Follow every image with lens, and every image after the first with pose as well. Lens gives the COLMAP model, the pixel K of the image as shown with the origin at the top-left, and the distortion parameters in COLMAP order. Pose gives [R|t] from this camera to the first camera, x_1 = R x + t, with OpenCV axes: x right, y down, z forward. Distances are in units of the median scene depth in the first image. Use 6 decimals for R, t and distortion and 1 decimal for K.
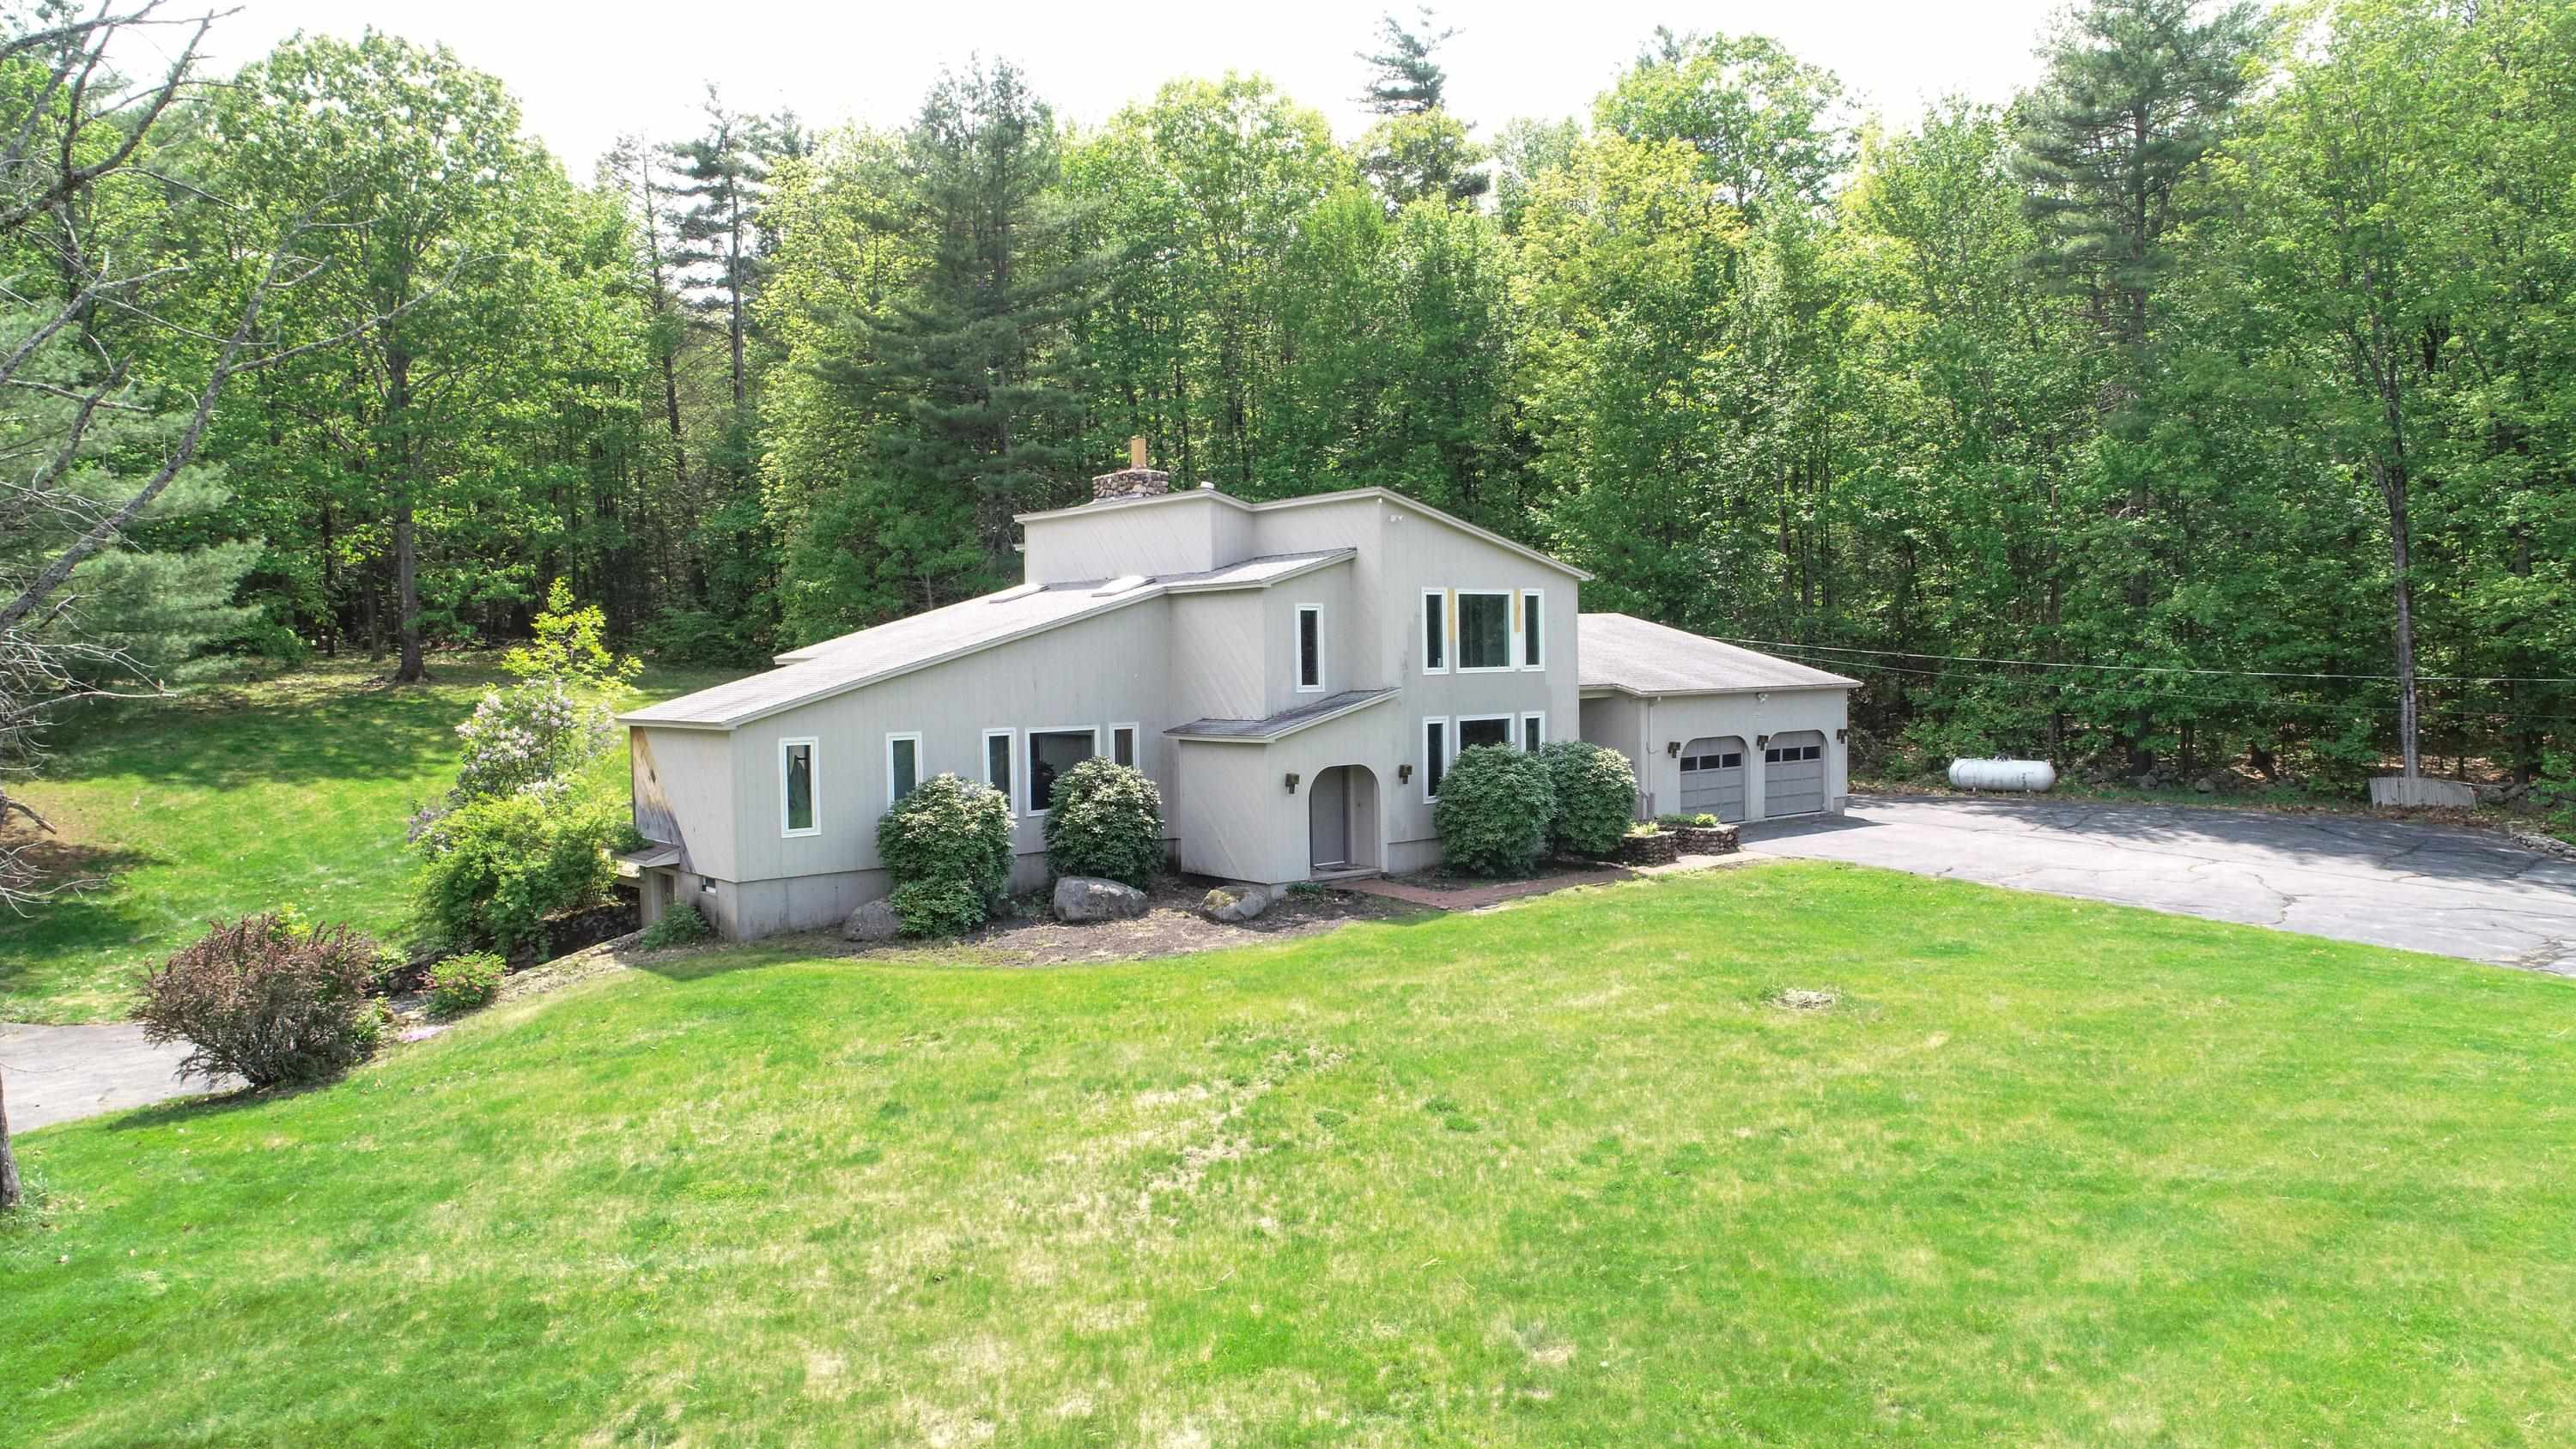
lens RADIAL K [[1743.0, 0, 1288.0], [0, 1743.0, 724.5], [0, 0, 1]] dist [-0.005995, -0.000527]
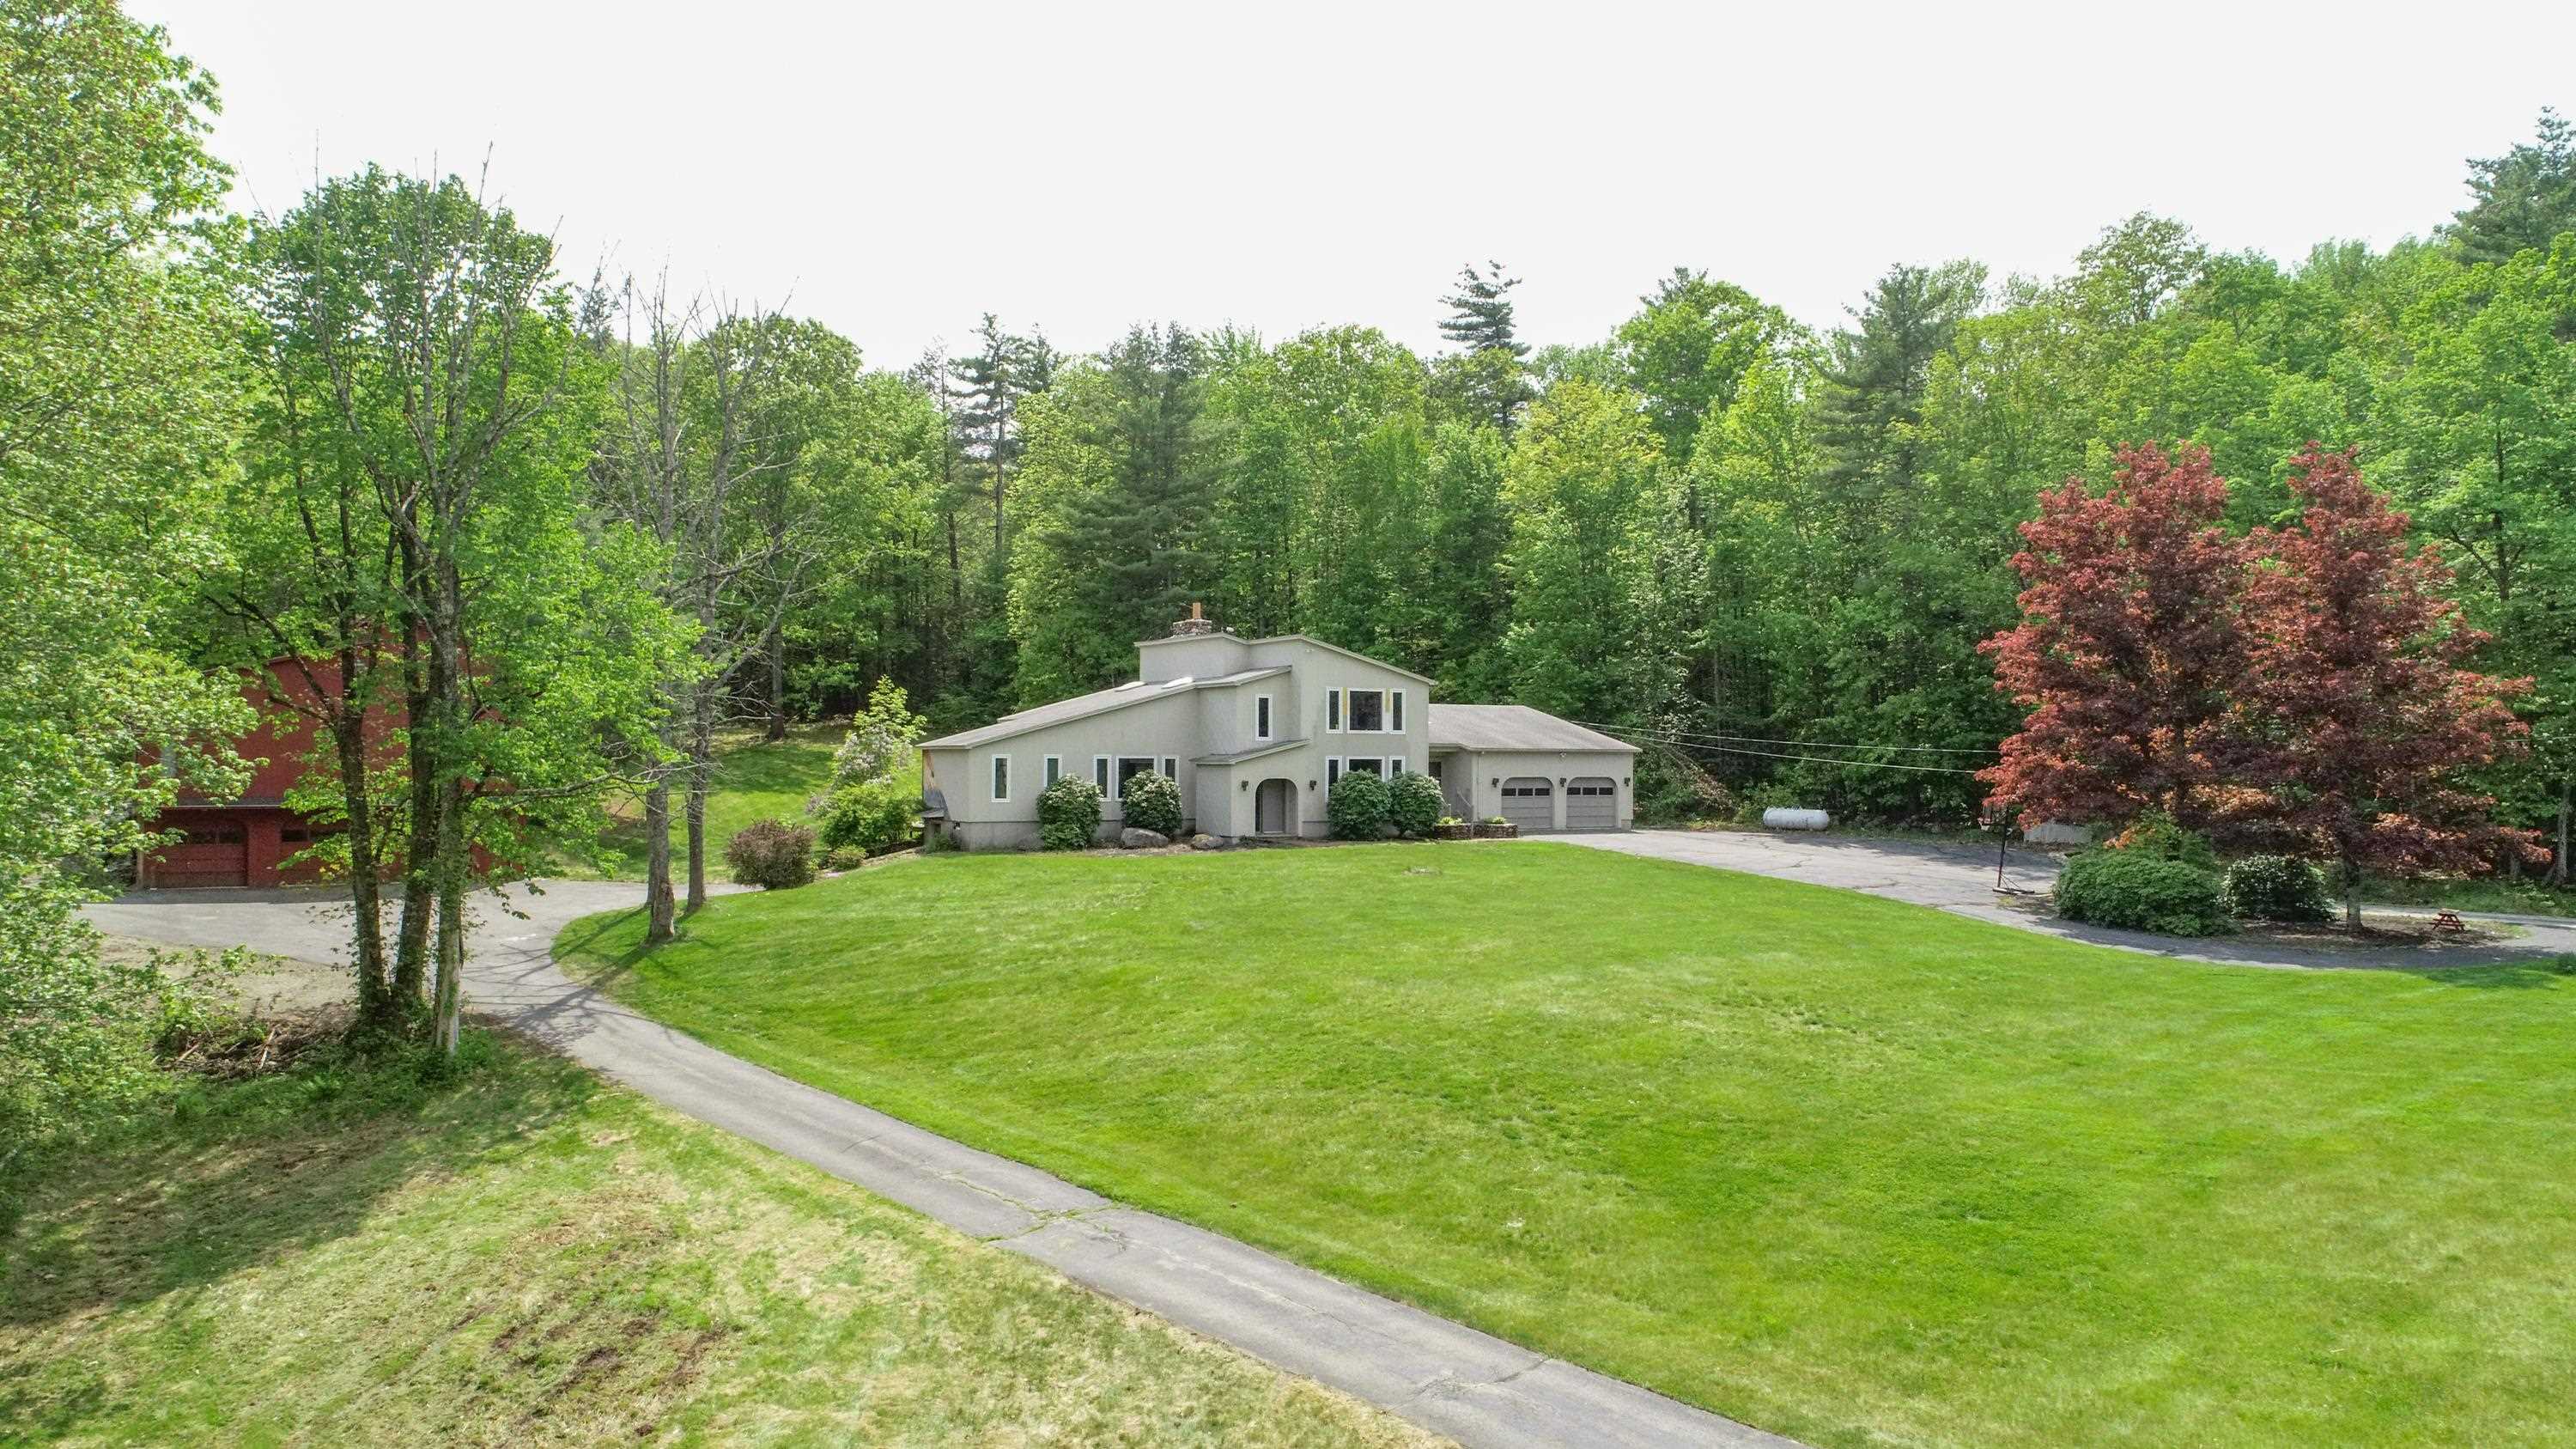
lens RADIAL K [[1848.7, 0, 1288.0], [0, 1848.7, 724.5], [0, 0, 1]] dist [-0.032384, -0.001054]
pose [[0.987443, 0.019876, -0.156720, 0.308805], [-0.028696, 0.998117, -0.054218, 0.063176], [0.155347, 0.058035, 0.986154, -0.862453]]
